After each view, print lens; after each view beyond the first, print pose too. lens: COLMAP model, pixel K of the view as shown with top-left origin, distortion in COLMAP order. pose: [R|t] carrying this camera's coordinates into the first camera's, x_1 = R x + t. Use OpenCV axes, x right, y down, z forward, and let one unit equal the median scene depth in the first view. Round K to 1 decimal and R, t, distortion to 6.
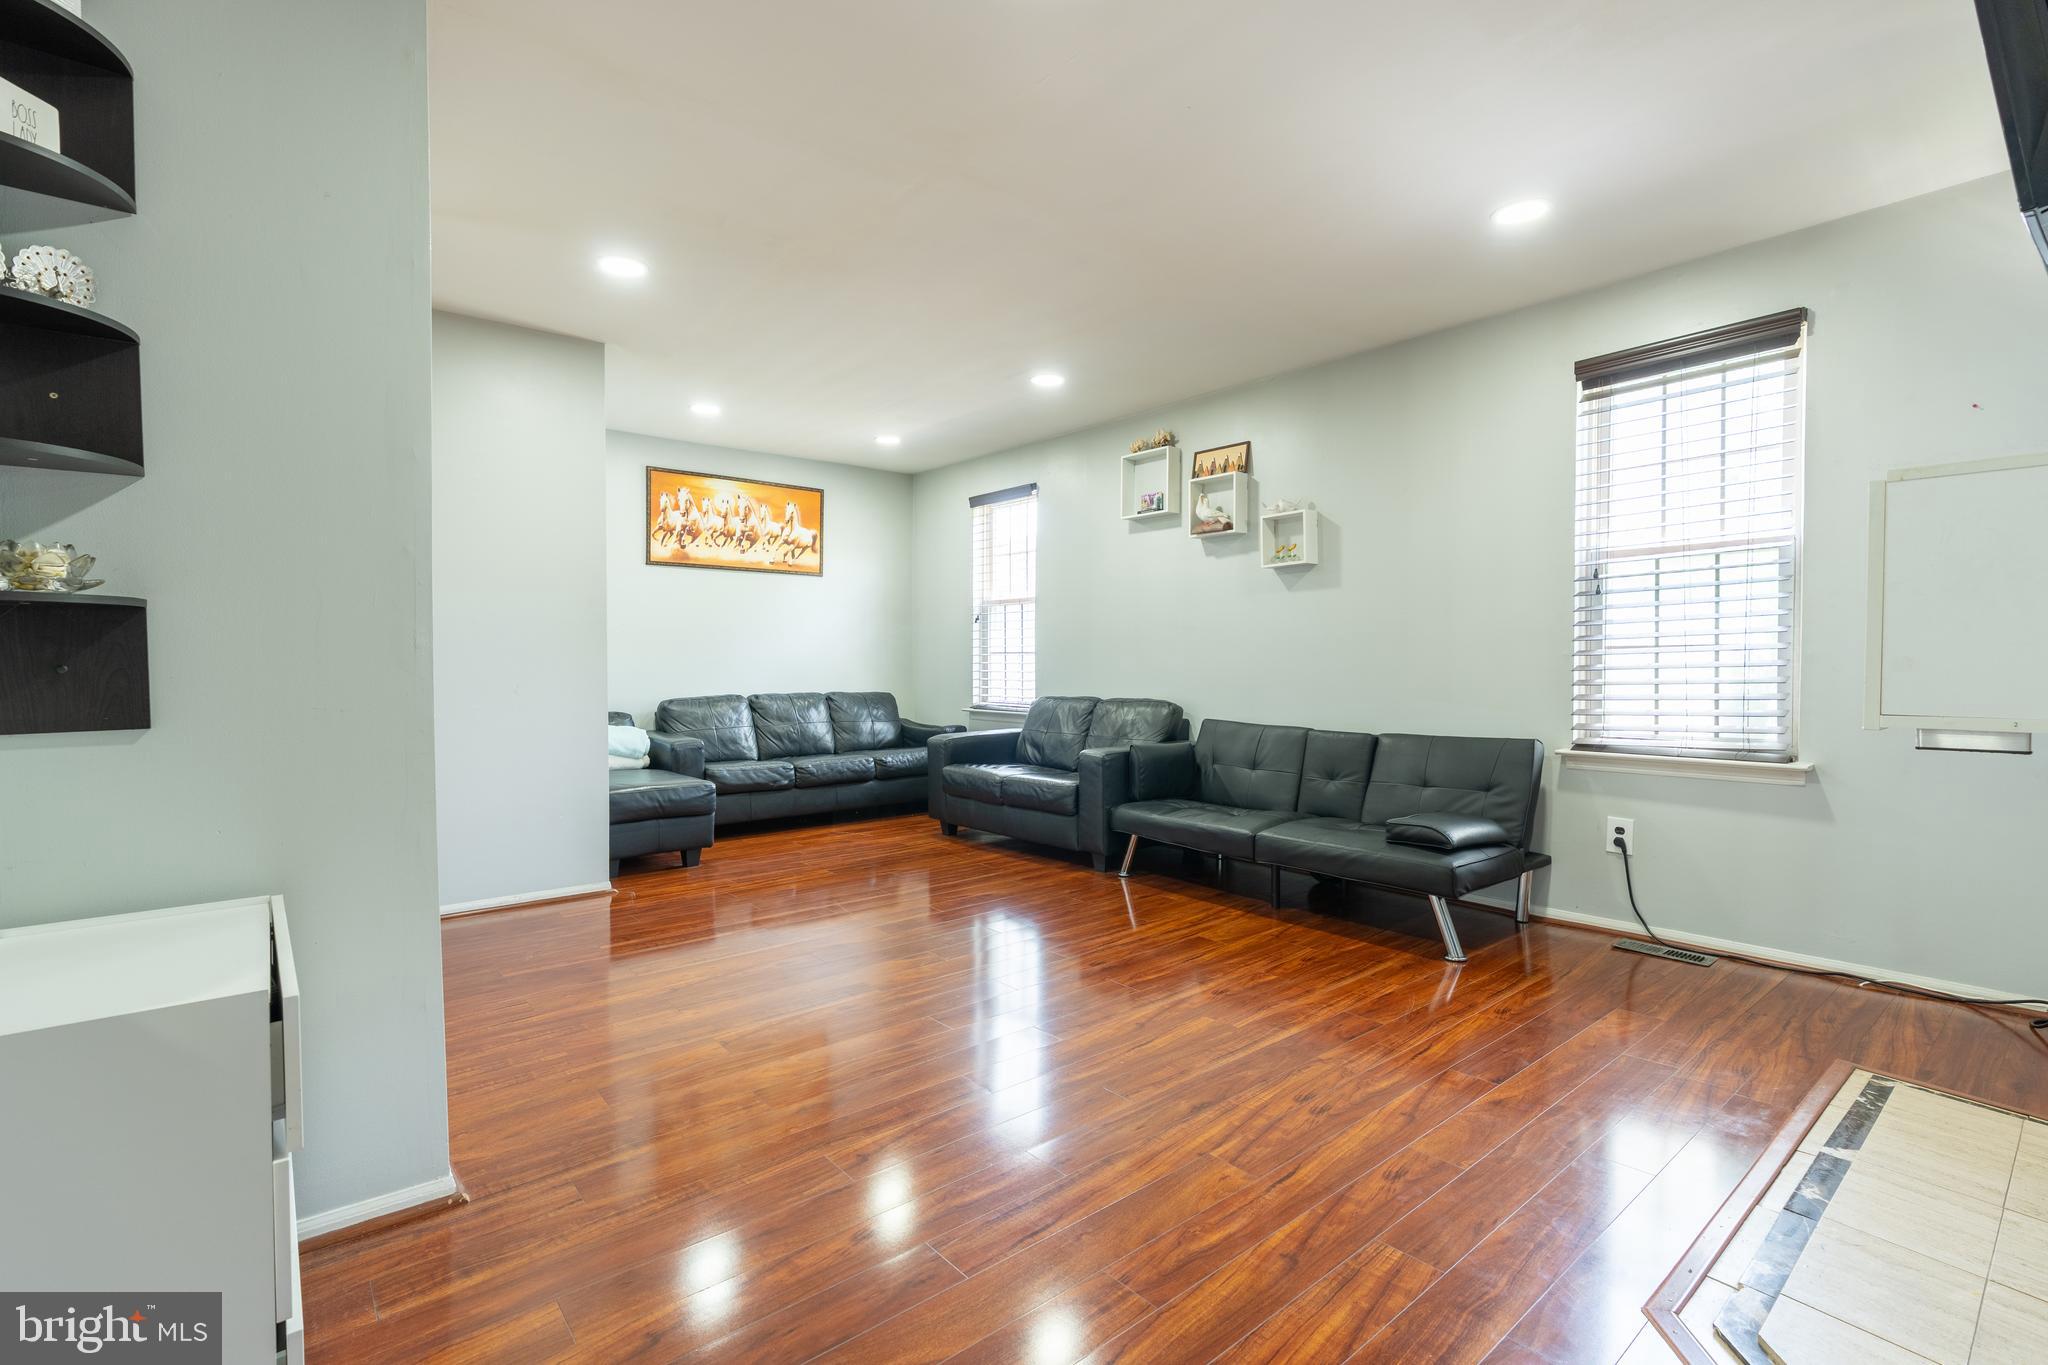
lens RADIAL K [[913.4, 0, 1025.9], [0, 913.4, 677.0], [0, 0, 1]] dist [-0.003067, 0.000440]
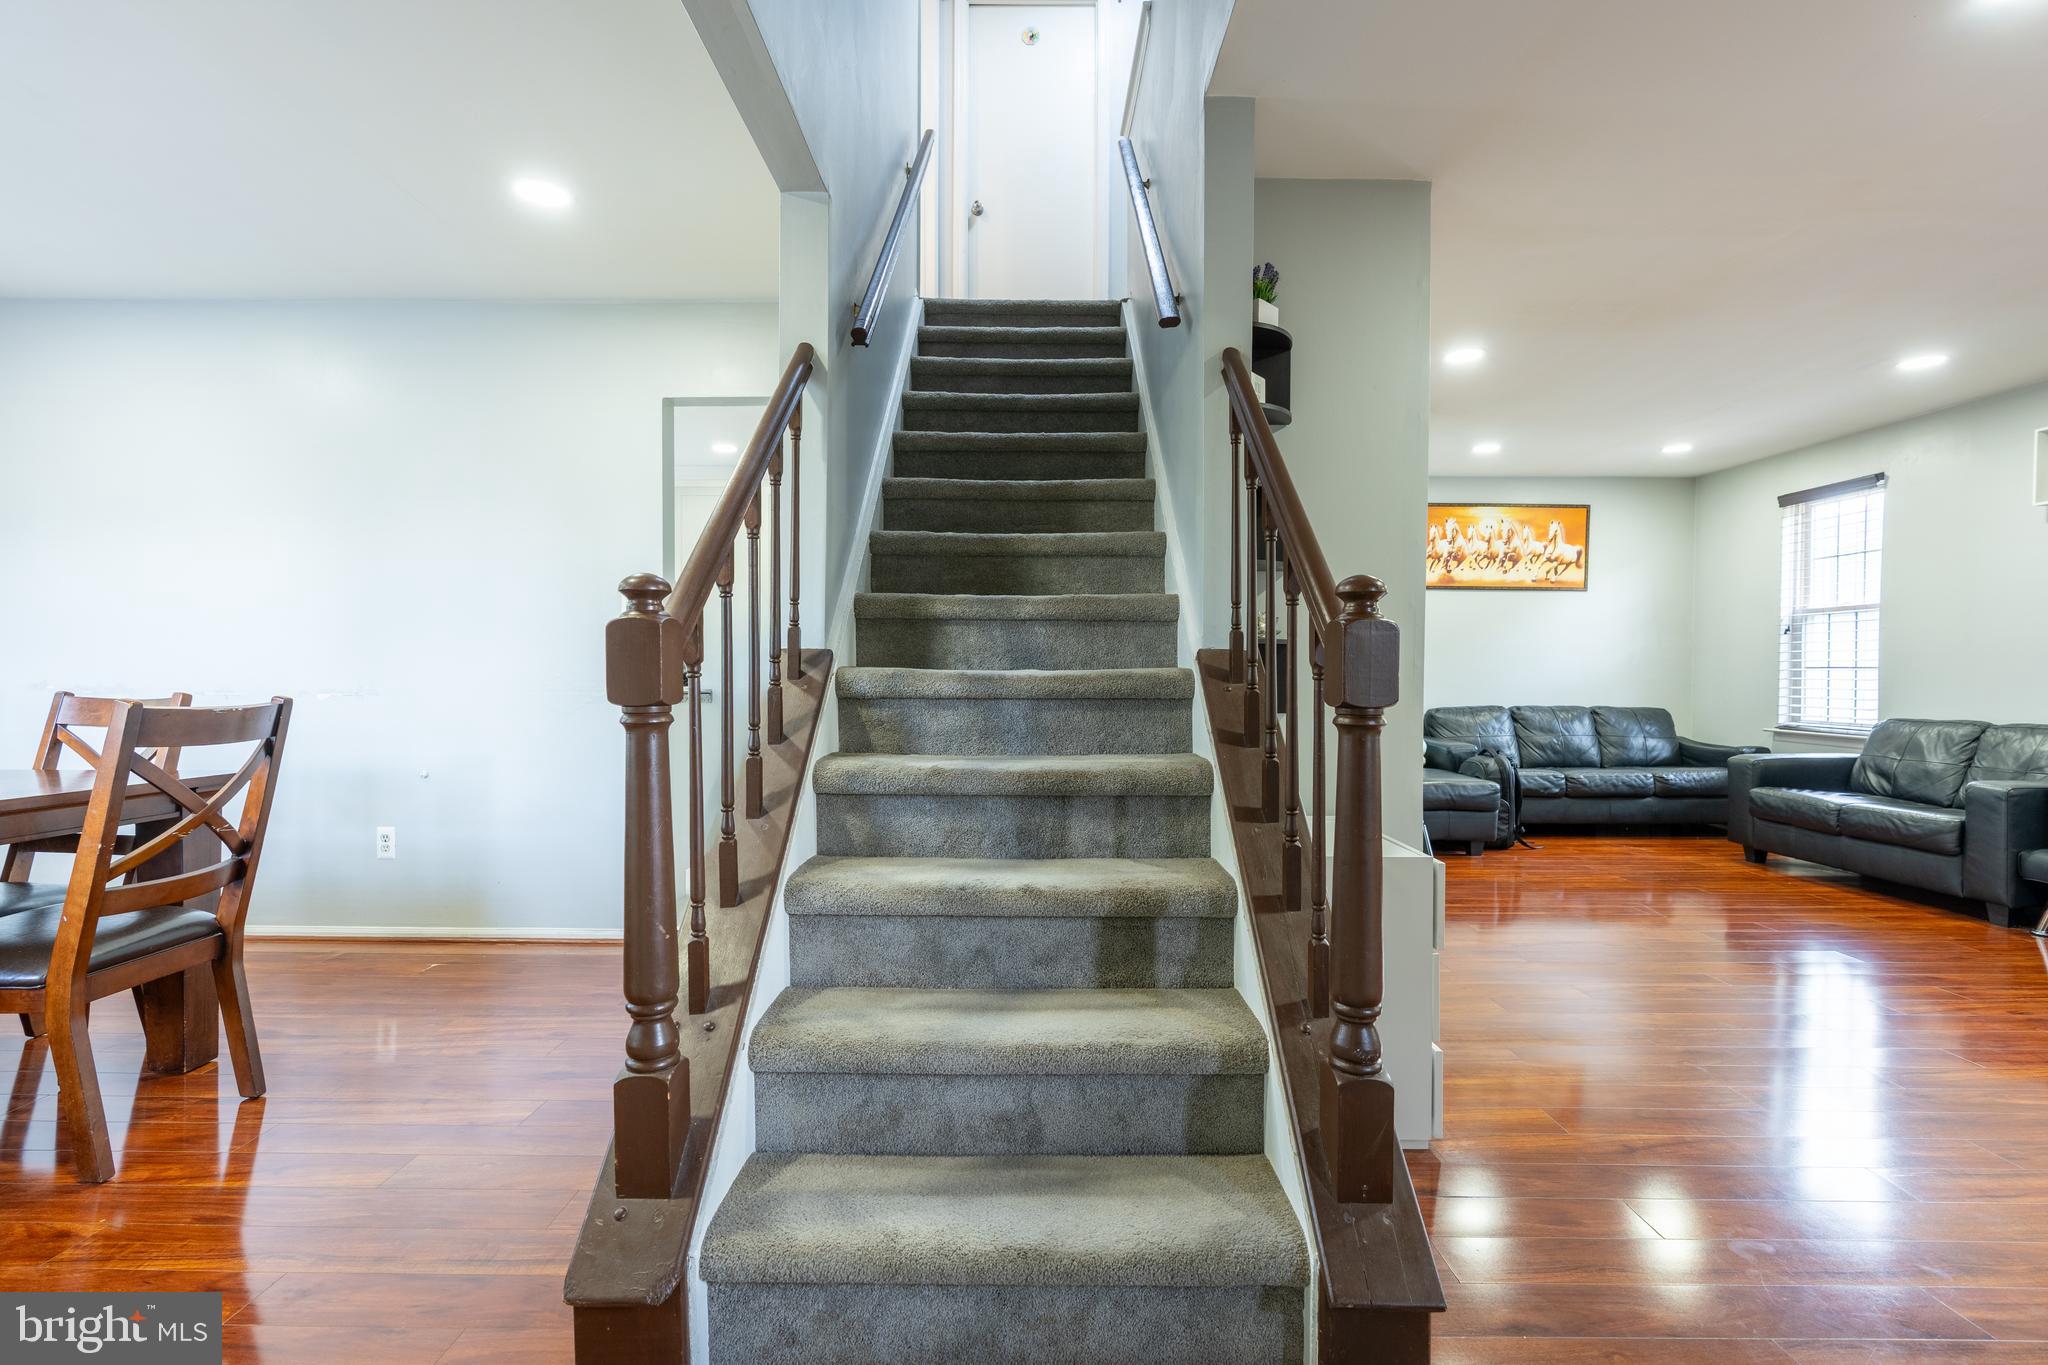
lens RADIAL K [[913.4, 0, 1025.9], [0, 913.4, 677.0], [0, 0, 1]] dist [-0.003067, 0.000440]
pose [[0.768922, 0.011064, -0.639247, -0.058556], [-0.018433, 0.999818, -0.004867, 0.001310], [0.639077, 0.015526, 0.768986, -0.183432]]
